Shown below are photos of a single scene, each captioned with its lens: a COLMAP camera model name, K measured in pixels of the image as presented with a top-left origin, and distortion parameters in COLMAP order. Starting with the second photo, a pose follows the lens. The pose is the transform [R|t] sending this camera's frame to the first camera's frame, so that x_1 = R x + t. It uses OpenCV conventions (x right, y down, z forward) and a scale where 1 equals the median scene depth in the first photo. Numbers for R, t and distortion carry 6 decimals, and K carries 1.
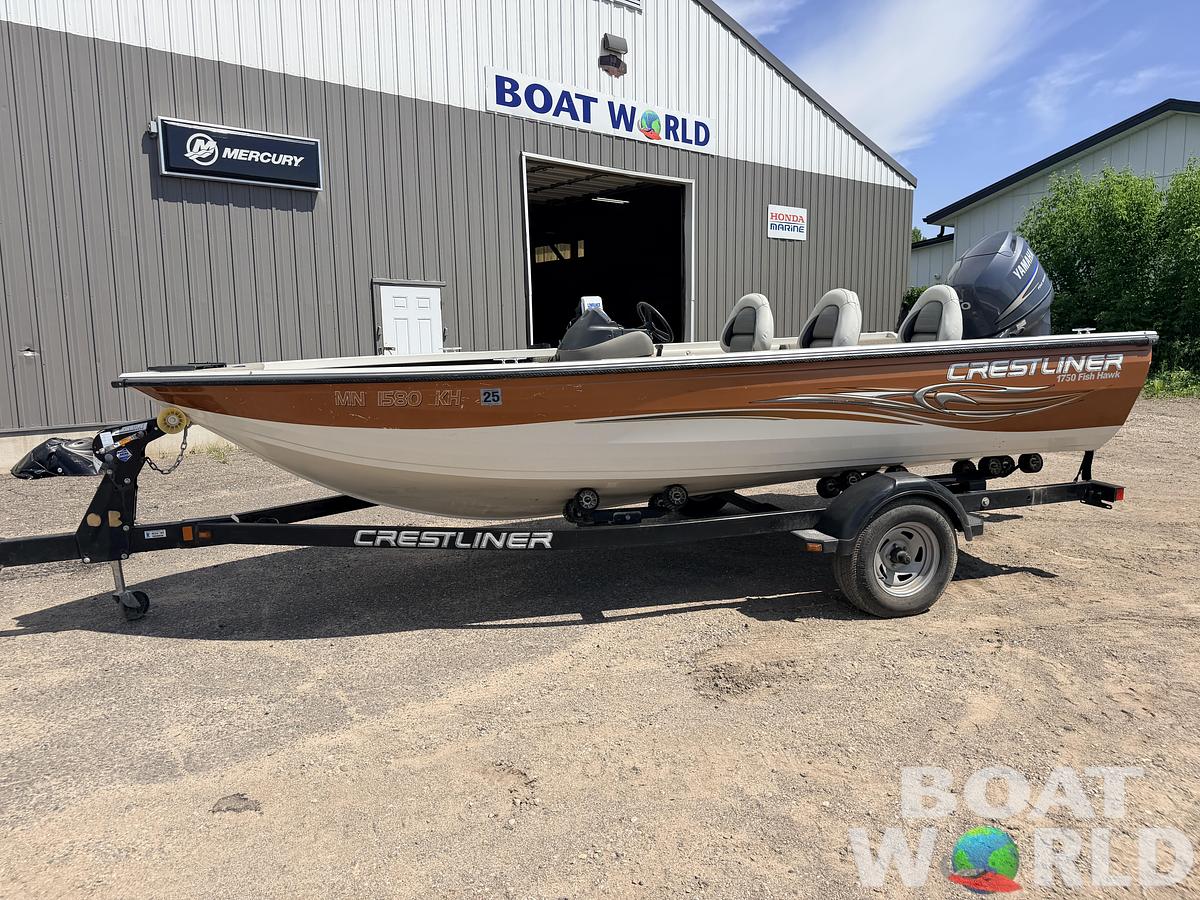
lens RADIAL K [[838.4, 0, 600.0], [0, 838.4, 450.0], [0, 0, 1]] dist [0.102596, -0.155761]
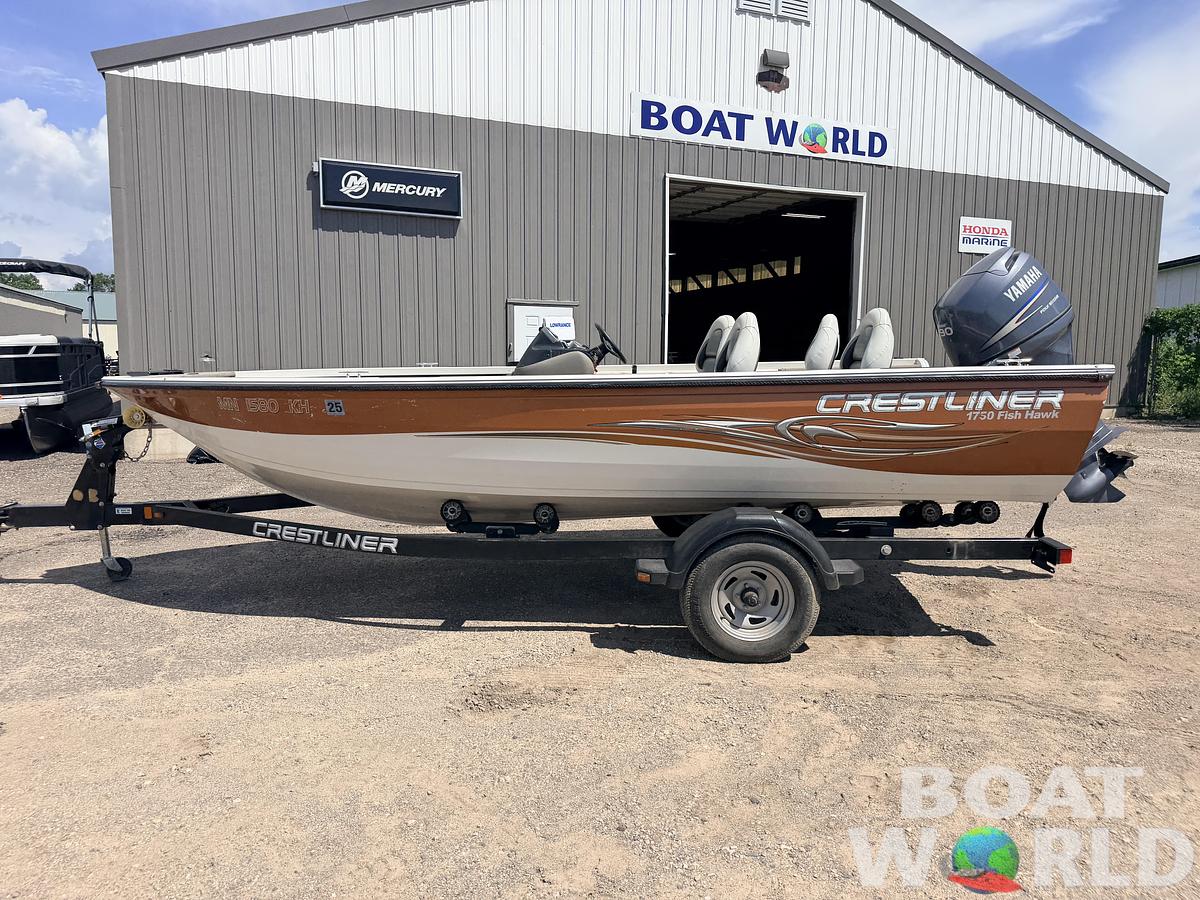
lens RADIAL K [[835.9, 0, 600.4], [0, 835.9, 454.3], [0, 0, 1]] dist [0.098563, -0.150062]
pose [[0.951062, 0.059017, -0.303313, 0.441108], [-0.063619, 0.997960, -0.005304, -0.016012], [0.302381, 0.024341, 0.952876, 0.060048]]
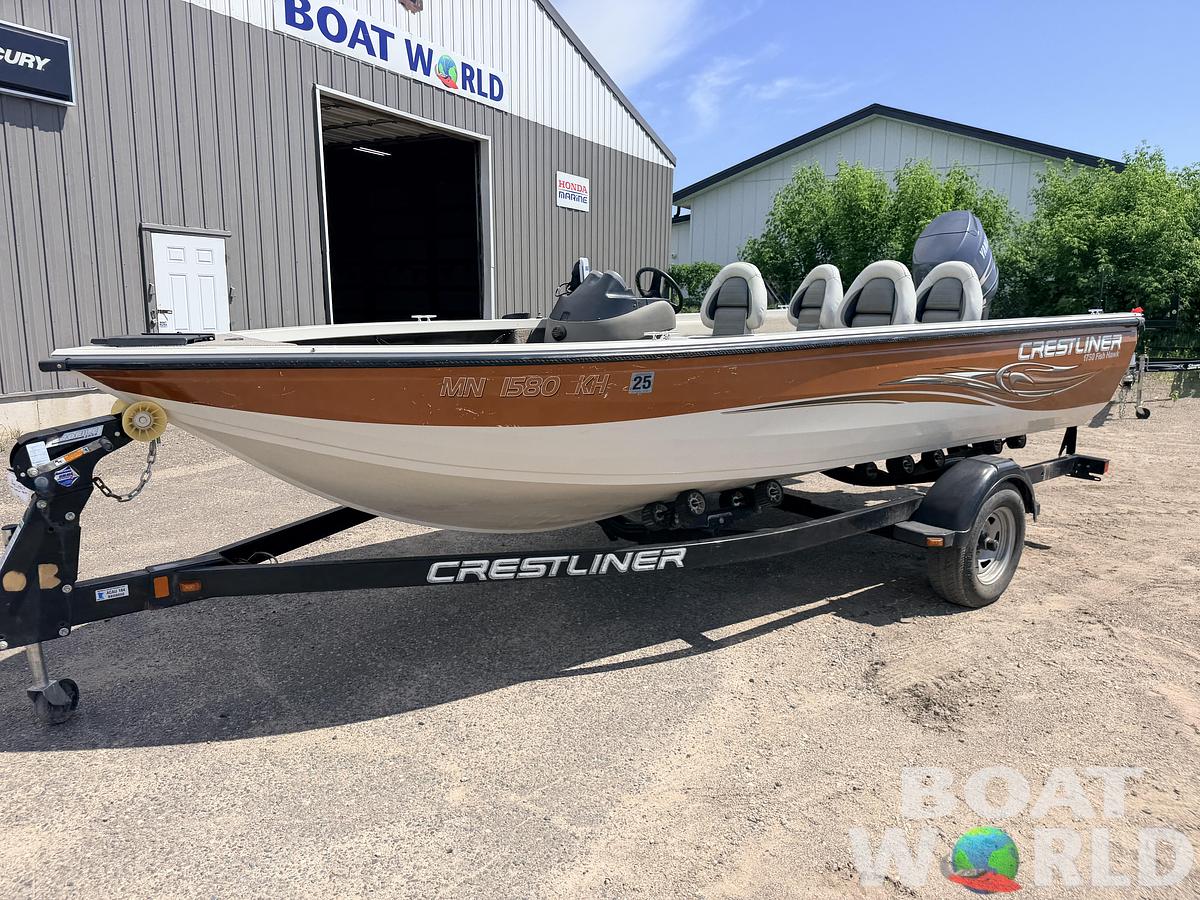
lens RADIAL K [[839.2, 0, 598.5], [0, 839.2, 442.3], [0, 0, 1]] dist [0.106065, -0.155463]
pose [[0.938407, -0.033227, 0.343932, -0.365432], [0.024017, 0.999231, 0.031006, -0.027813], [-0.344698, -0.020836, 0.938483, 0.232647]]
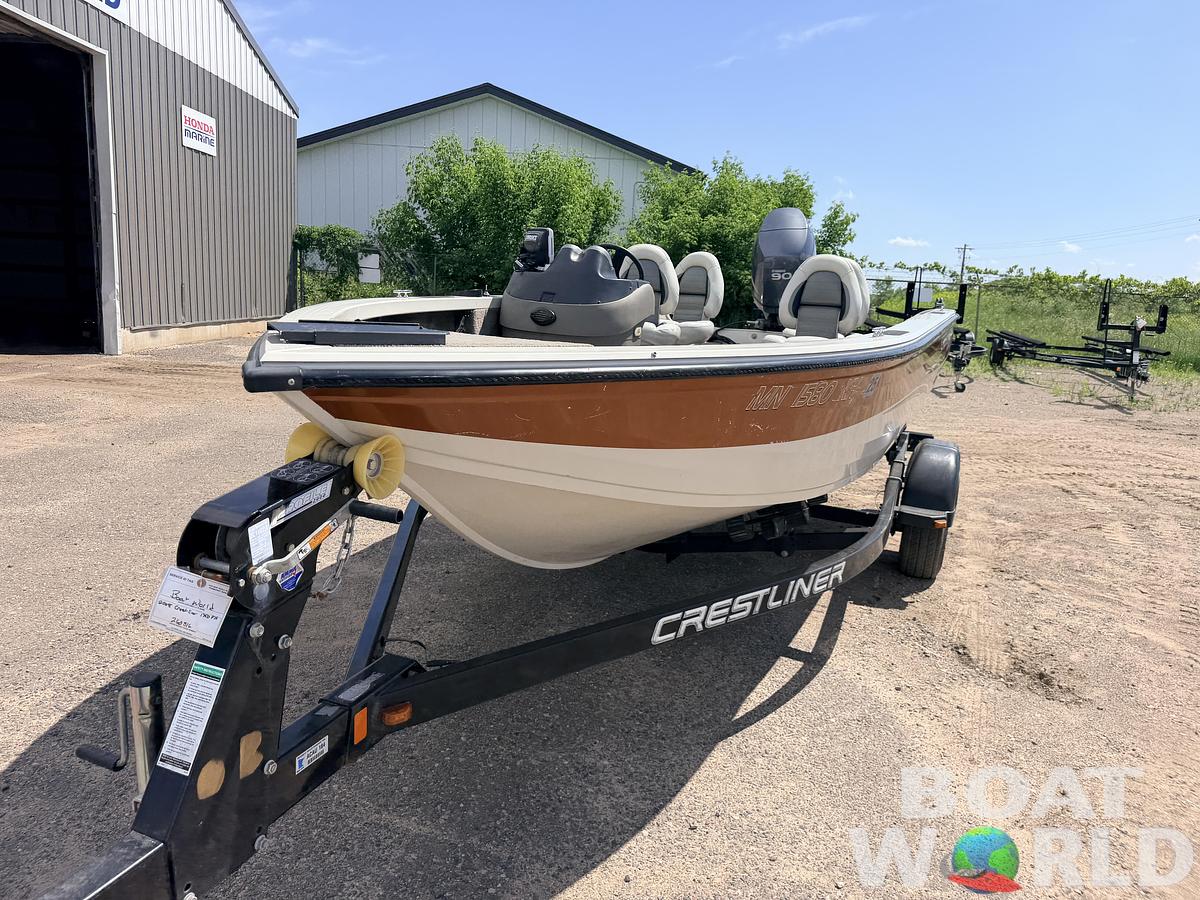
lens RADIAL K [[841.4, 0, 595.6], [0, 841.4, 429.7], [0, 0, 1]] dist [0.084620, -0.103948]
pose [[0.647796, -0.075853, 0.758028, -0.678764], [0.039084, 0.997029, 0.066369, -0.068962], [-0.760811, -0.013367, 0.648836, 0.597995]]
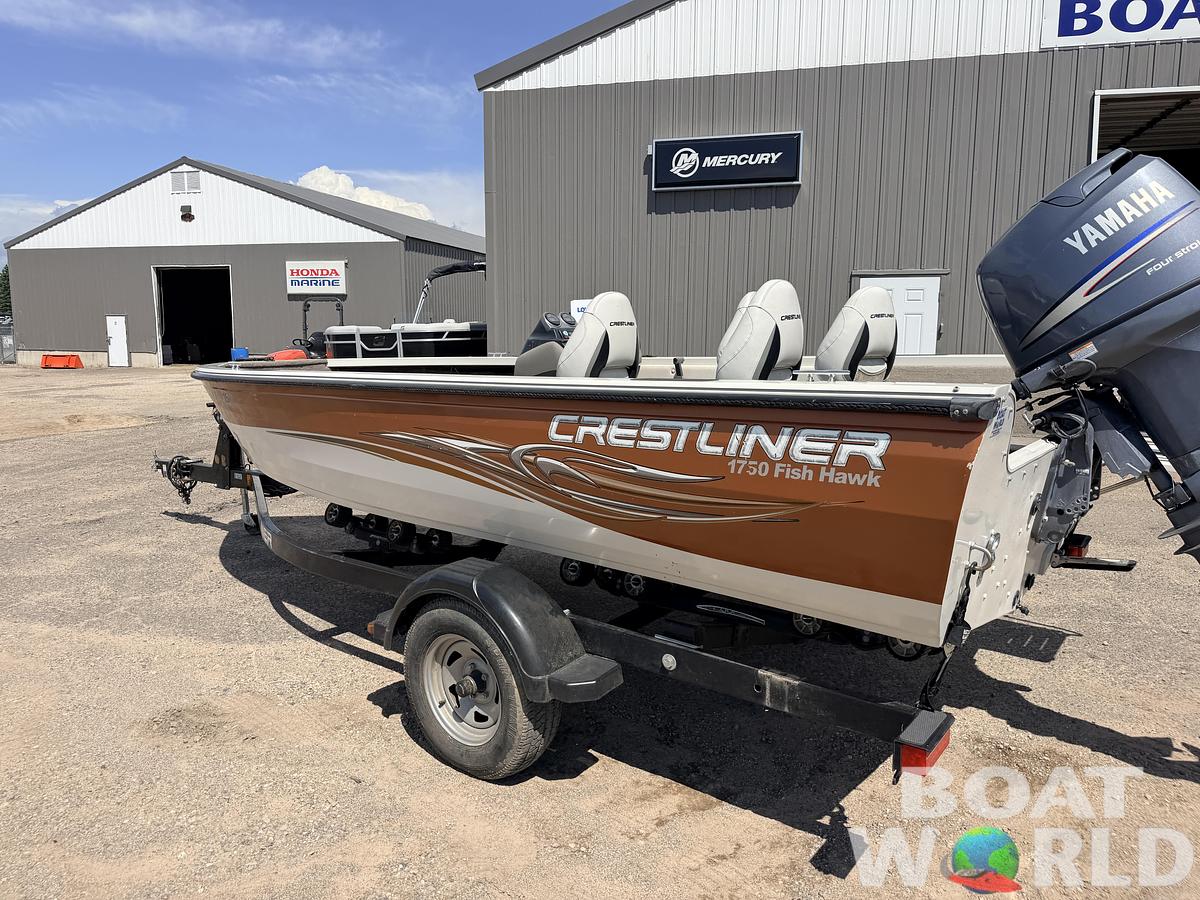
lens RADIAL K [[839.2, 0, 598.5], [0, 839.2, 442.3], [0, 0, 1]] dist [0.106065, -0.155463]
pose [[0.551193, 0.129417, -0.824280, 0.896927], [-0.123469, 0.989673, 0.072821, -0.123585], [0.825192, 0.061634, 0.561480, 0.648908]]
